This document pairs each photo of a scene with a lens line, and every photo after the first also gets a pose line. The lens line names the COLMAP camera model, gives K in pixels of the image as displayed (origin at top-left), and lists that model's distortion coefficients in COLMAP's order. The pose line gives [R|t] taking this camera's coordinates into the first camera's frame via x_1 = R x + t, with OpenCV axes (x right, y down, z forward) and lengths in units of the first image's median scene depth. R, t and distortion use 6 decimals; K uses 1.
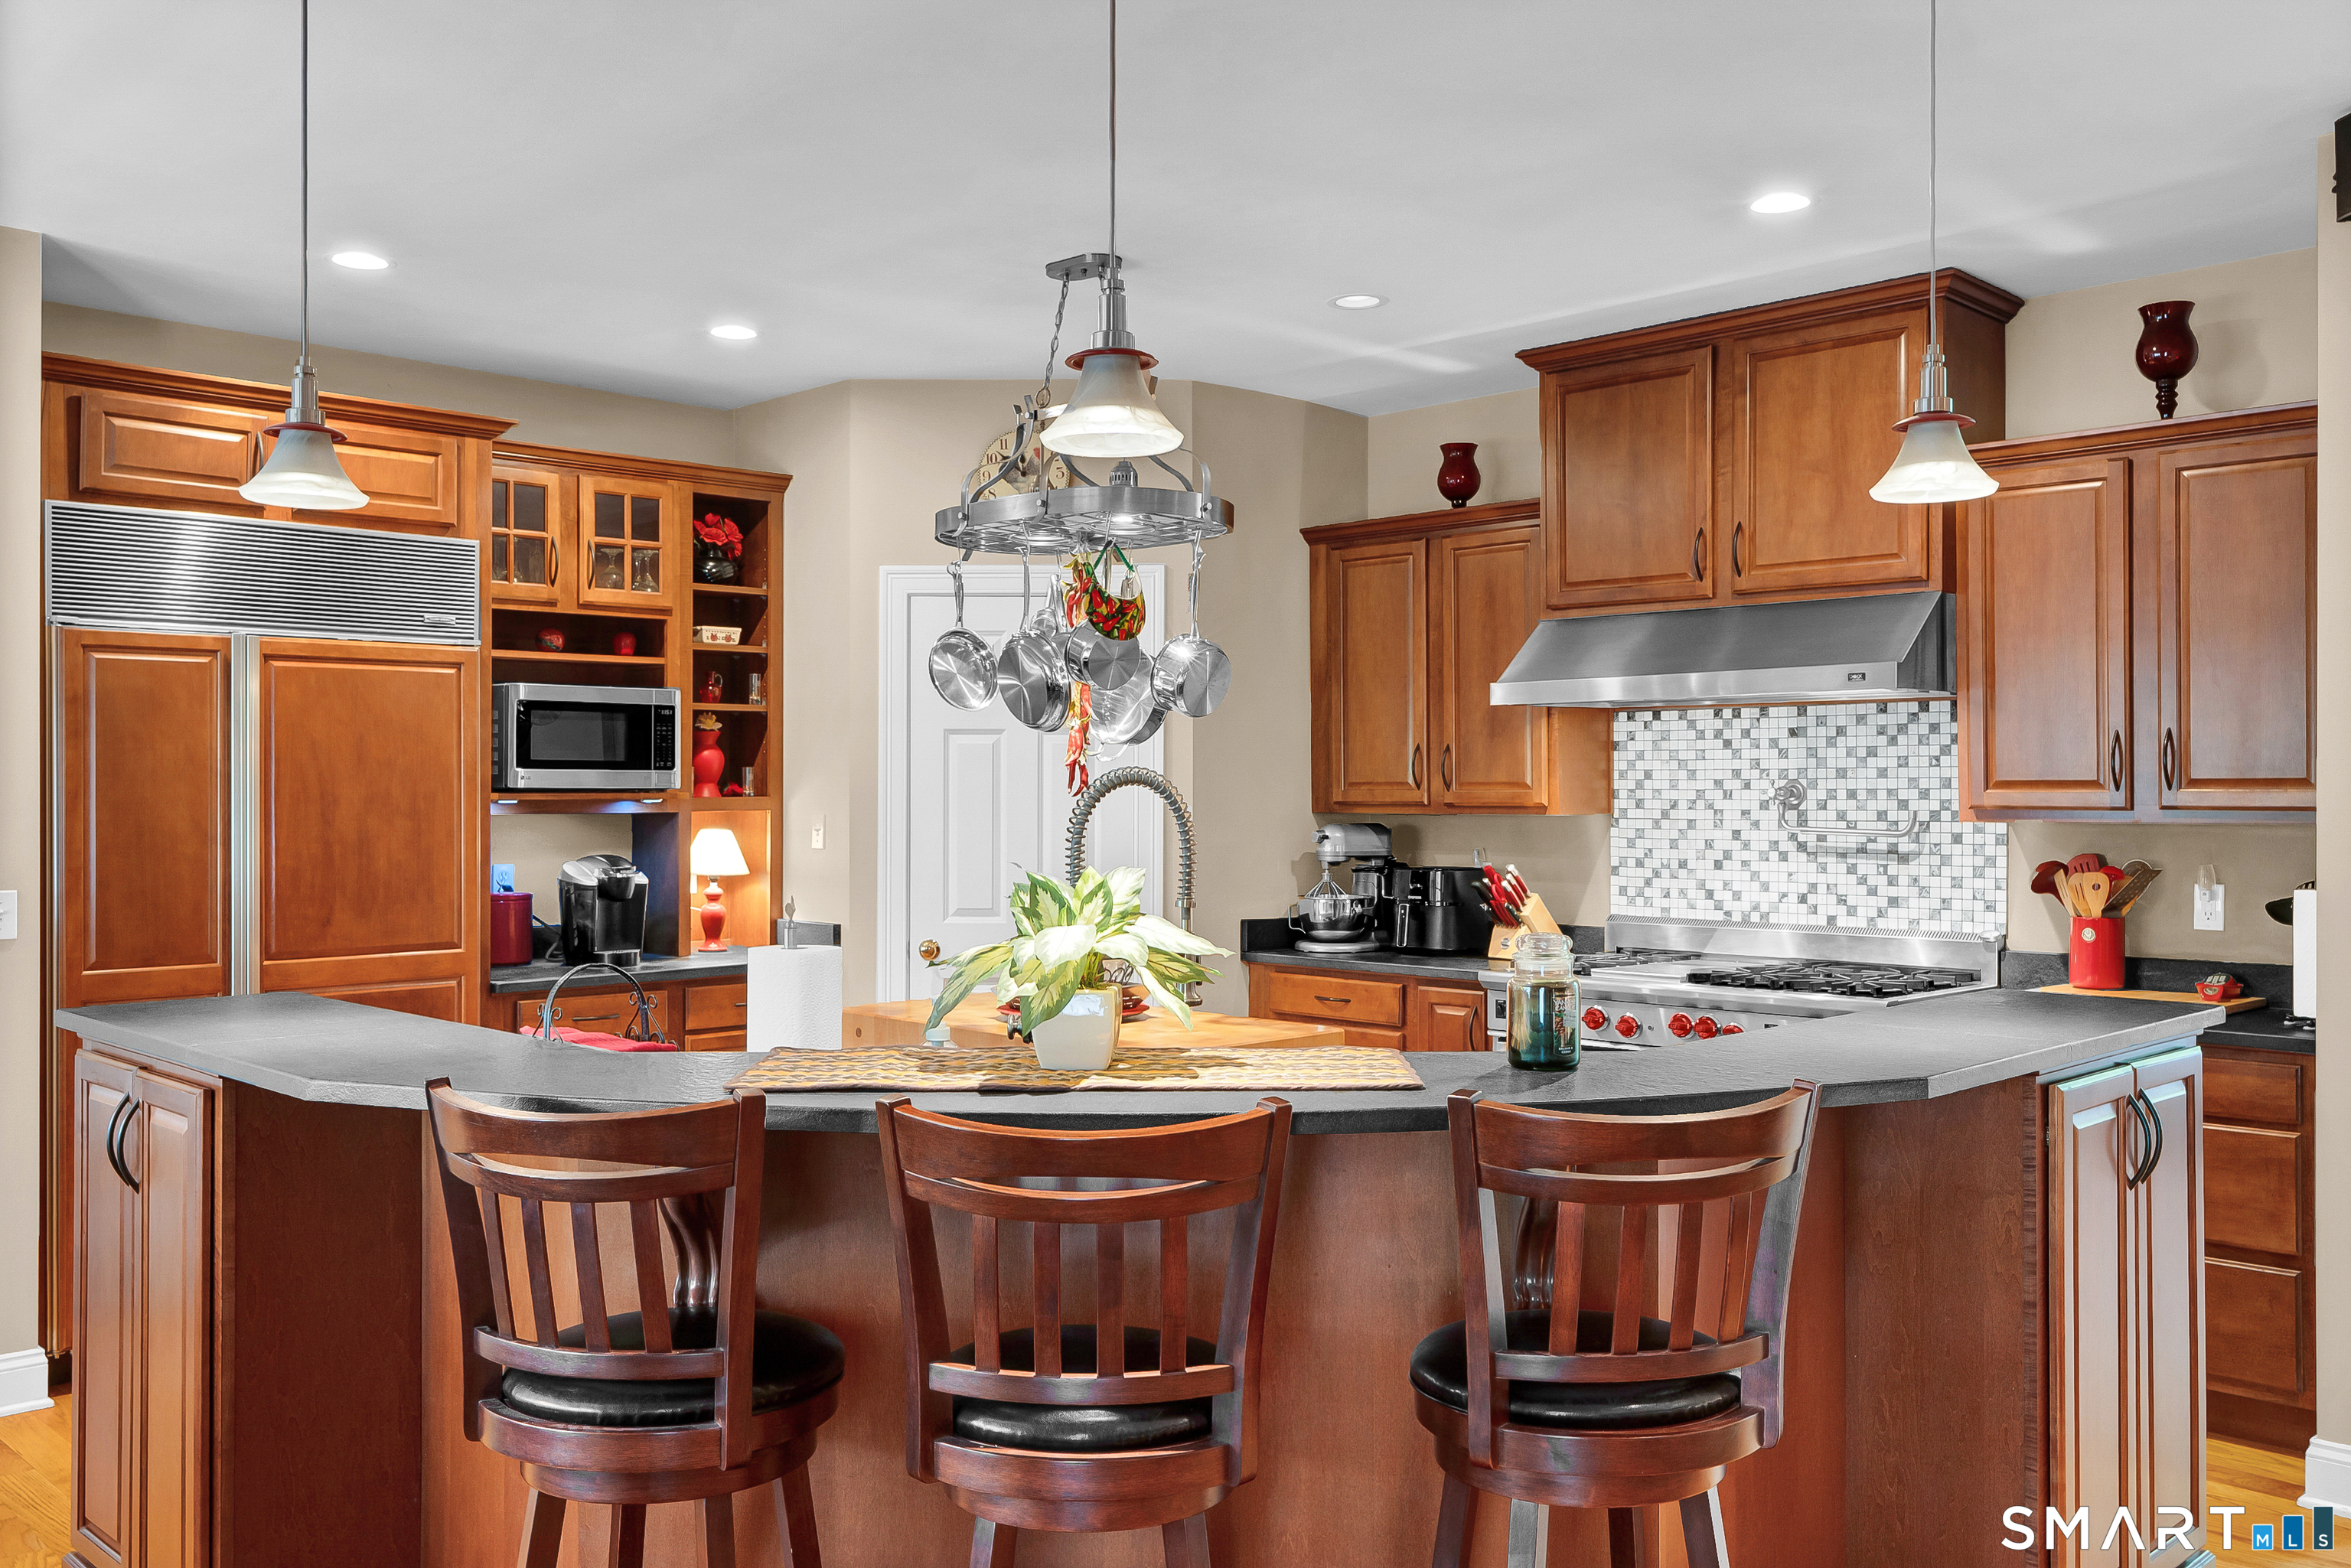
lens RADIAL K [[1925.4, 0, 1175.5], [0, 1925.4, 784.0], [0, 0, 1]] dist [0.011866, 0.000047]
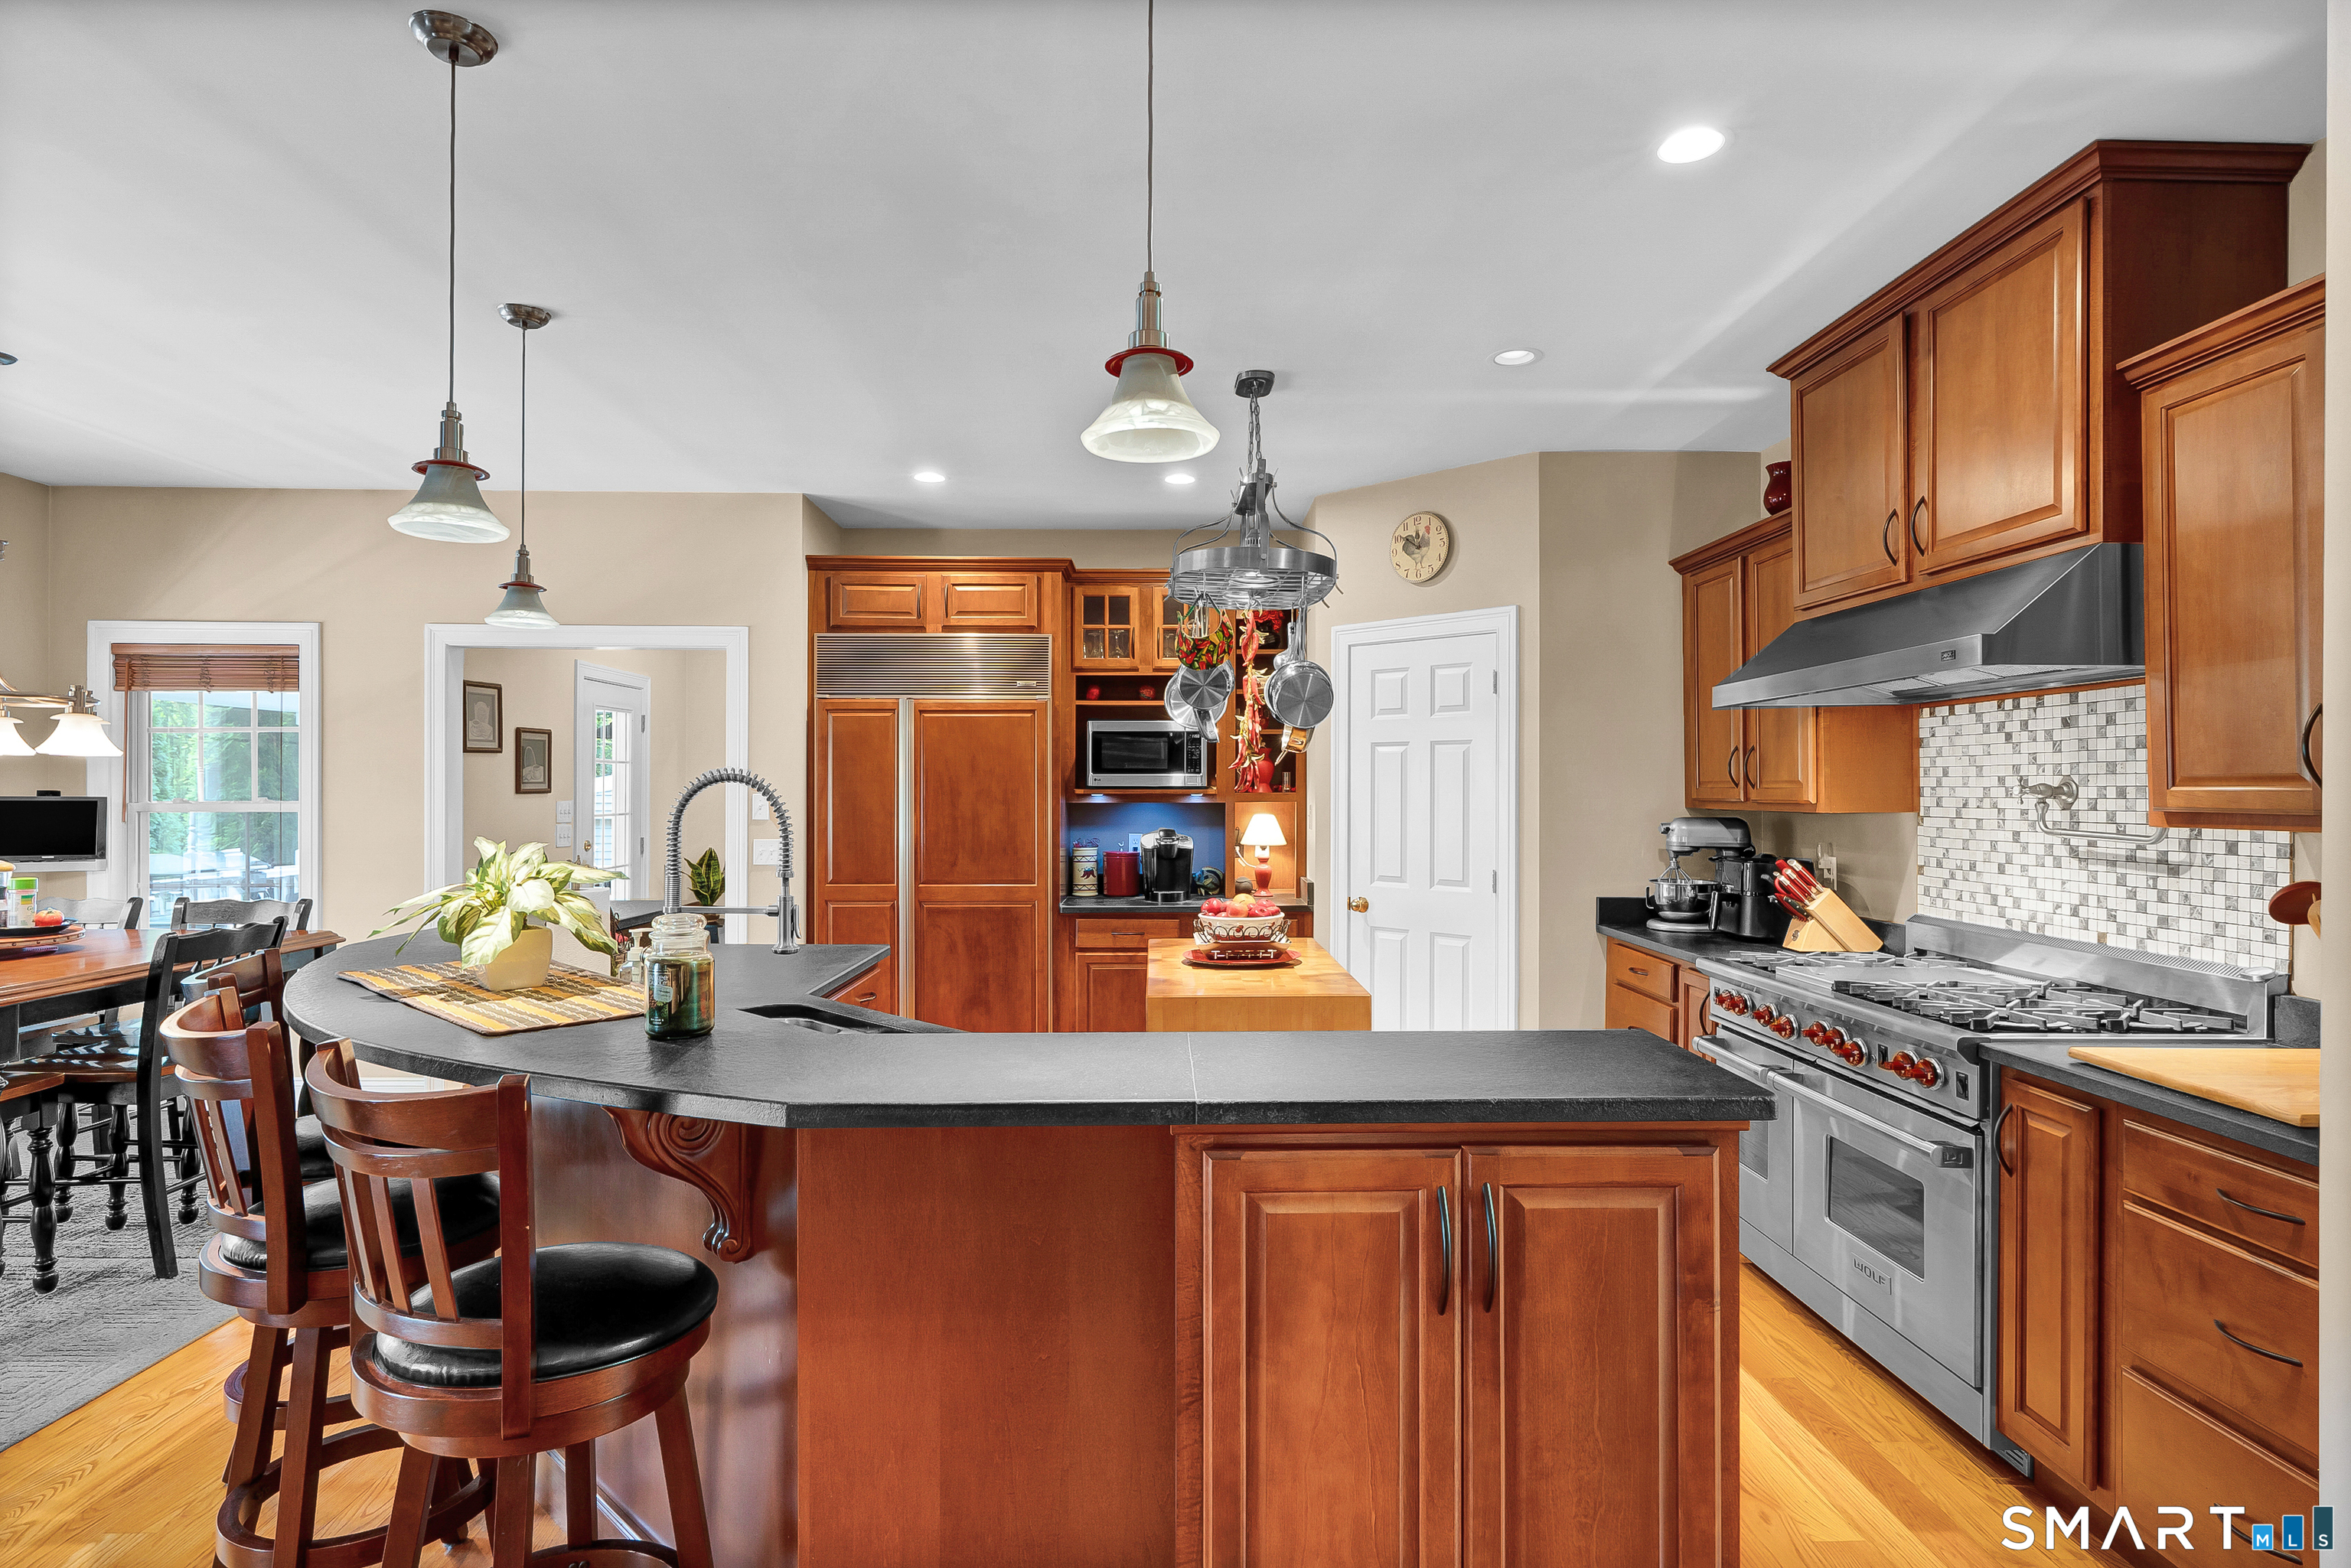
lens RADIAL K [[1214.4, 0, 1175.5], [0, 1214.4, 784.0], [0, 0, 1]] dist [0.001520, 0.001255]
pose [[0.729727, -0.001850, -0.683736, 0.400373], [0.000852, 0.999998, -0.001797, 0.002131], [0.683738, 0.000729, 0.729727, 0.310764]]
